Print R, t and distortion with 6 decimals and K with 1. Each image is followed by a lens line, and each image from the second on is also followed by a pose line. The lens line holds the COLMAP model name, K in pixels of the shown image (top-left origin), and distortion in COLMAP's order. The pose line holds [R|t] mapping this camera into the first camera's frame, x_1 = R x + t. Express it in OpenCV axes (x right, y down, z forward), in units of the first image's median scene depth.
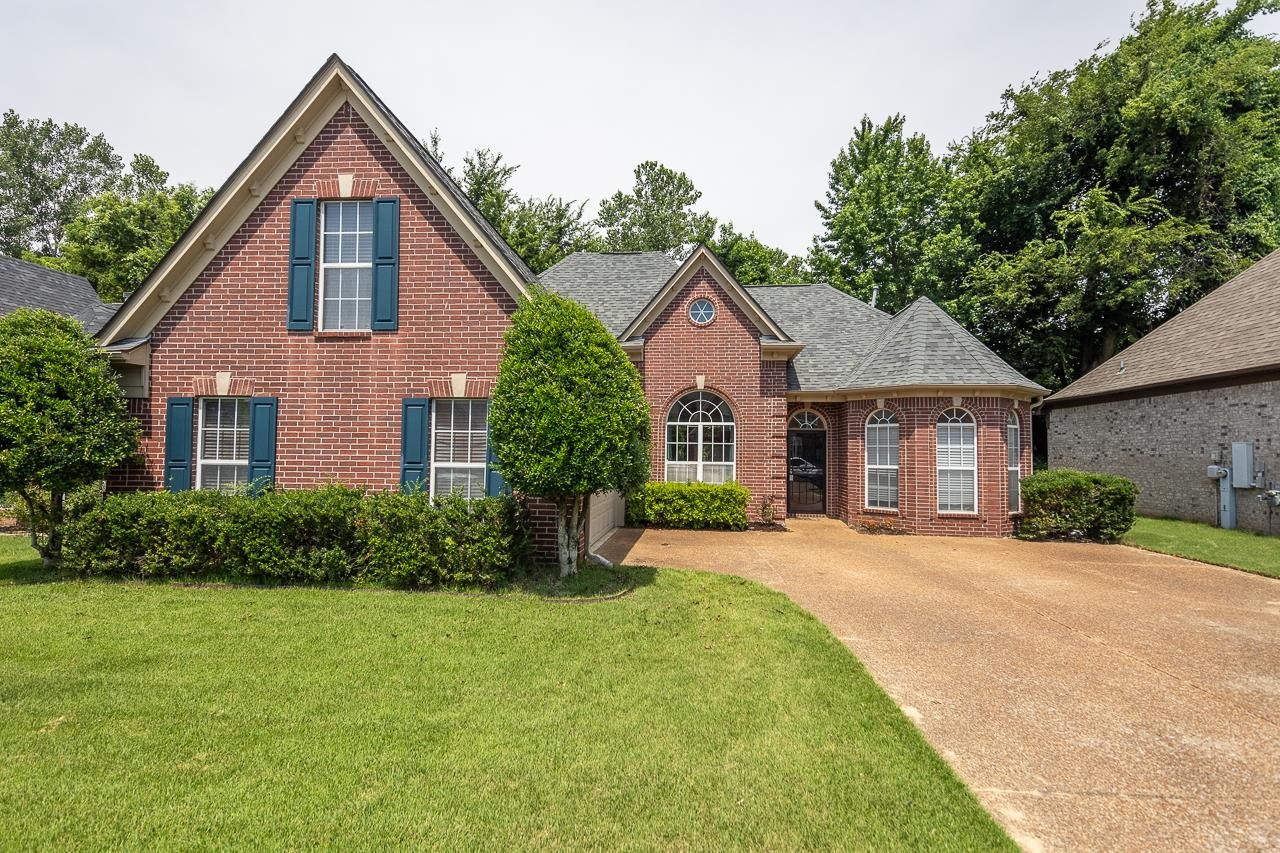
lens RADIAL K [[609.8, 0, 636.4], [0, 609.8, 430.9], [0, 0, 1]] dist [0.051009, -0.019498]
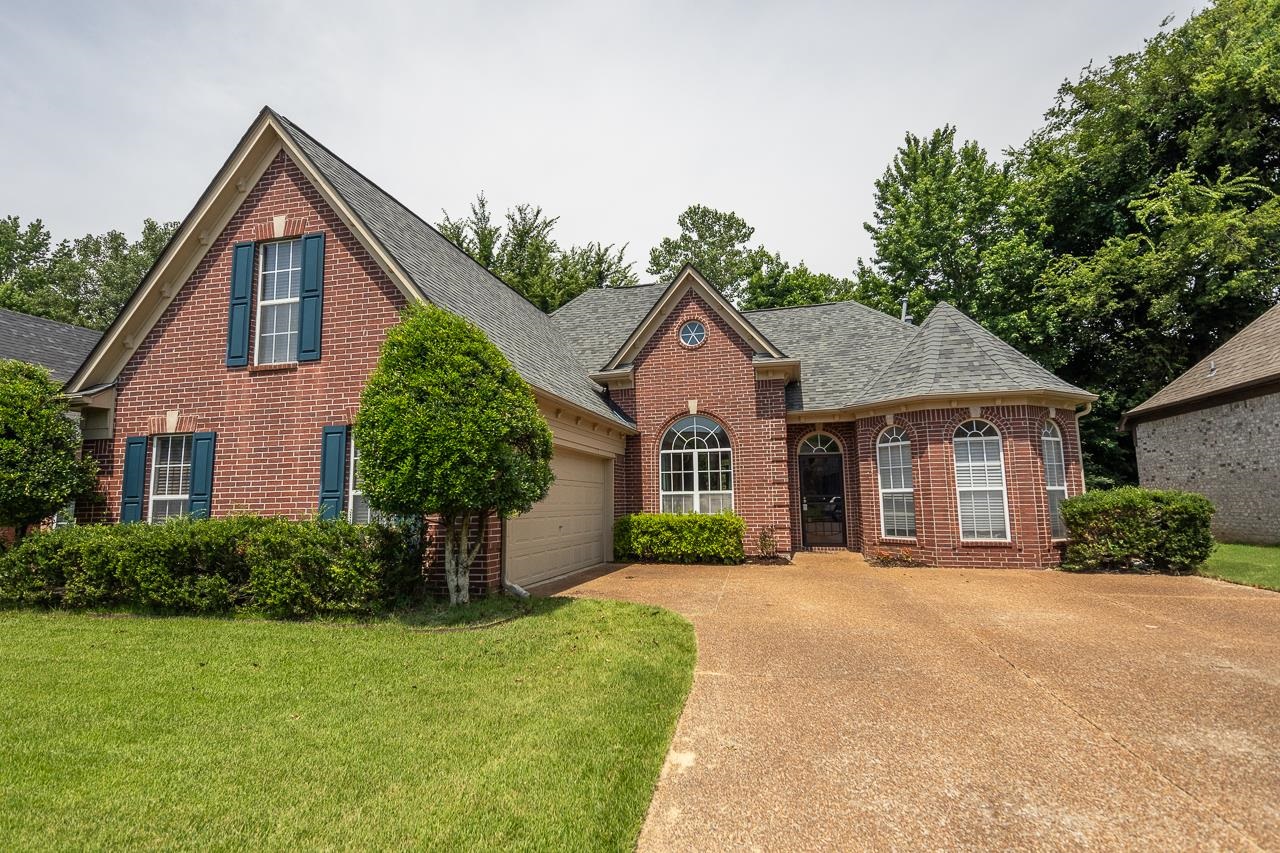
lens RADIAL K [[609.8, 0, 636.6], [0, 609.8, 429.8], [0, 0, 1]] dist [0.051009, -0.019498]
pose [[0.987088, -0.045274, -0.153648, 0.176593], [0.033077, 0.996163, -0.081031, 0.032181], [0.156727, 0.074902, 0.984798, 0.060439]]
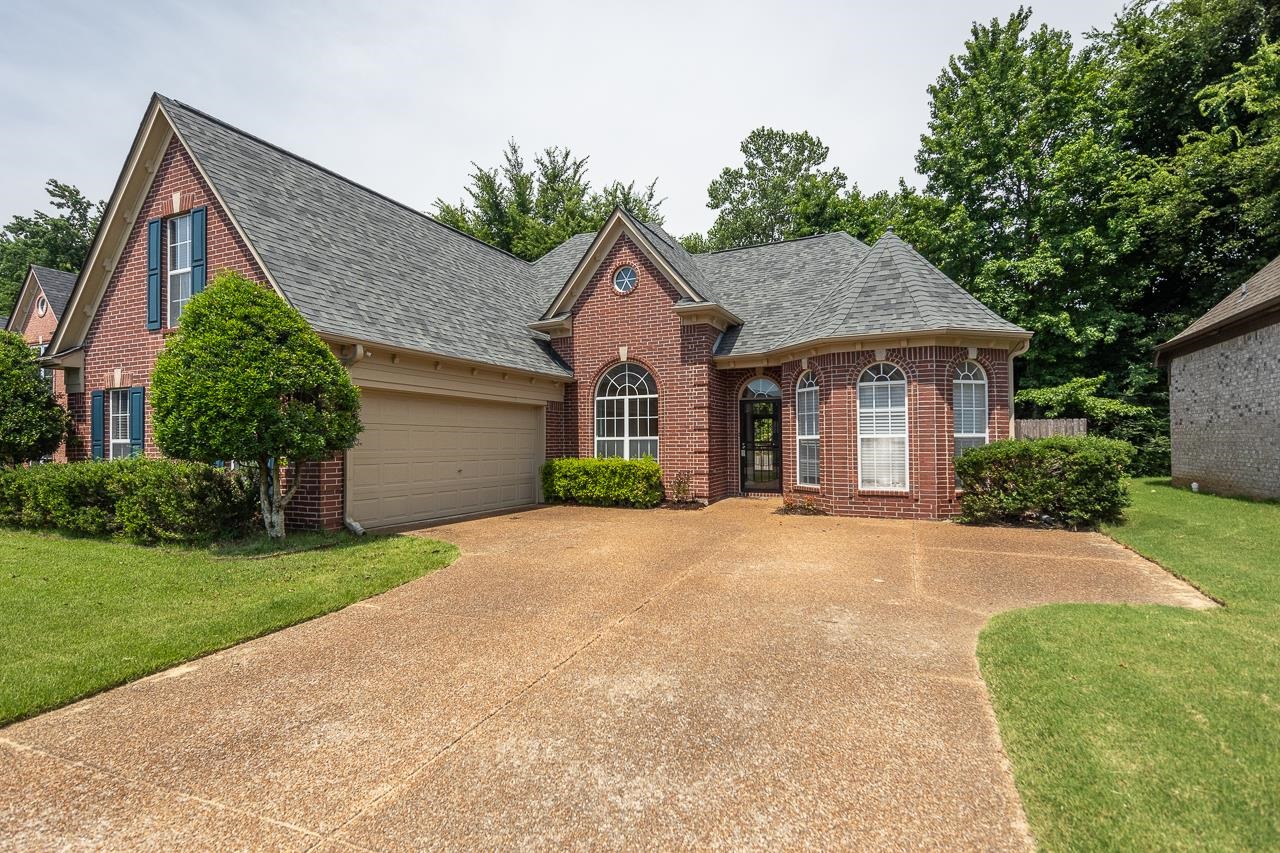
lens RADIAL K [[609.8, 0, 638.8], [0, 609.8, 430.4], [0, 0, 1]] dist [0.051009, -0.019498]
pose [[0.939965, -0.027509, -0.340162, 0.487928], [0.033504, 0.999369, 0.011764, 0.032316], [0.339624, -0.022454, 0.940293, 0.116004]]
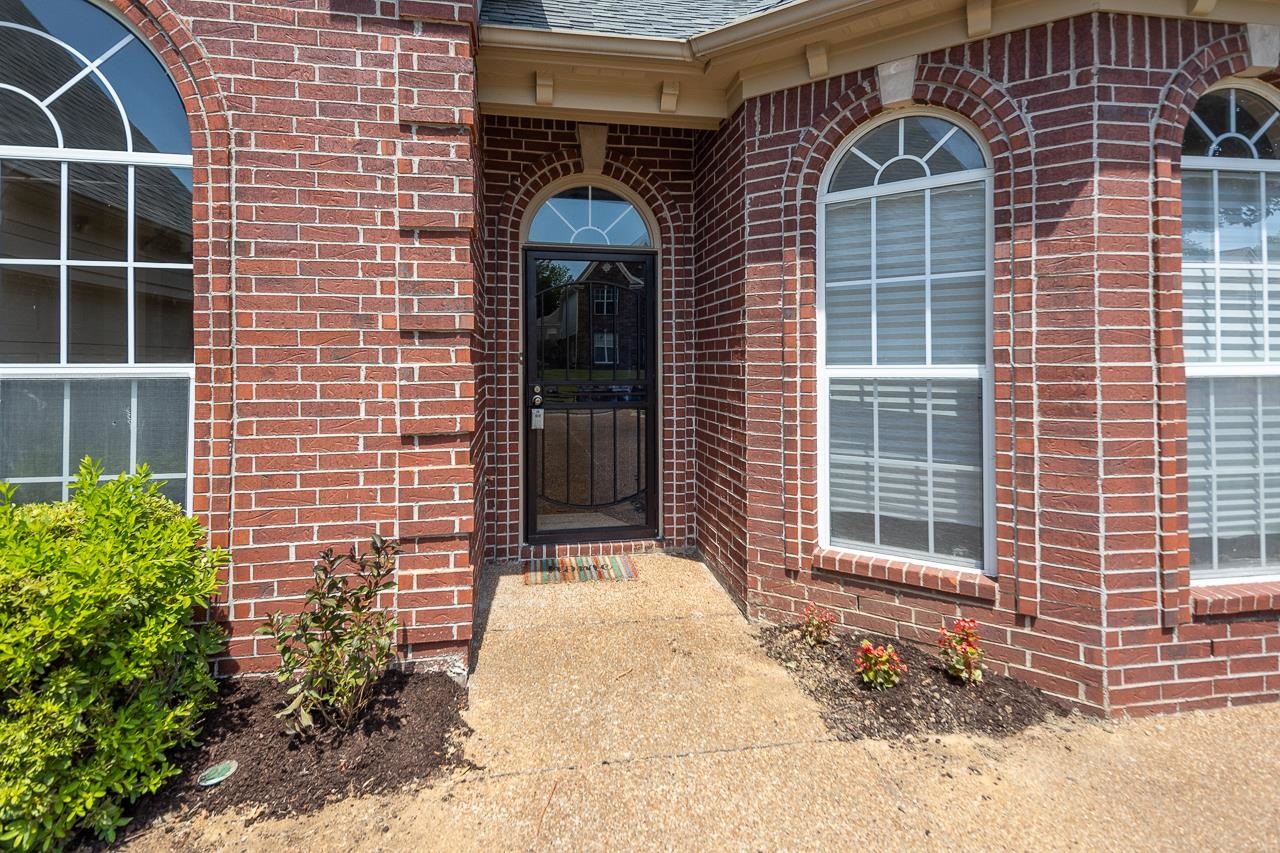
lens RADIAL K [[609.8, 0, 633.2], [0, 609.8, 373.7], [0, 0, 1]] dist [0.051009, -0.019498]
pose [[0.964640, -0.016993, 0.263023, 0.258919], [0.008802, 0.999440, 0.032291, 0.053281], [-0.263424, -0.028834, 0.964249, 0.843536]]
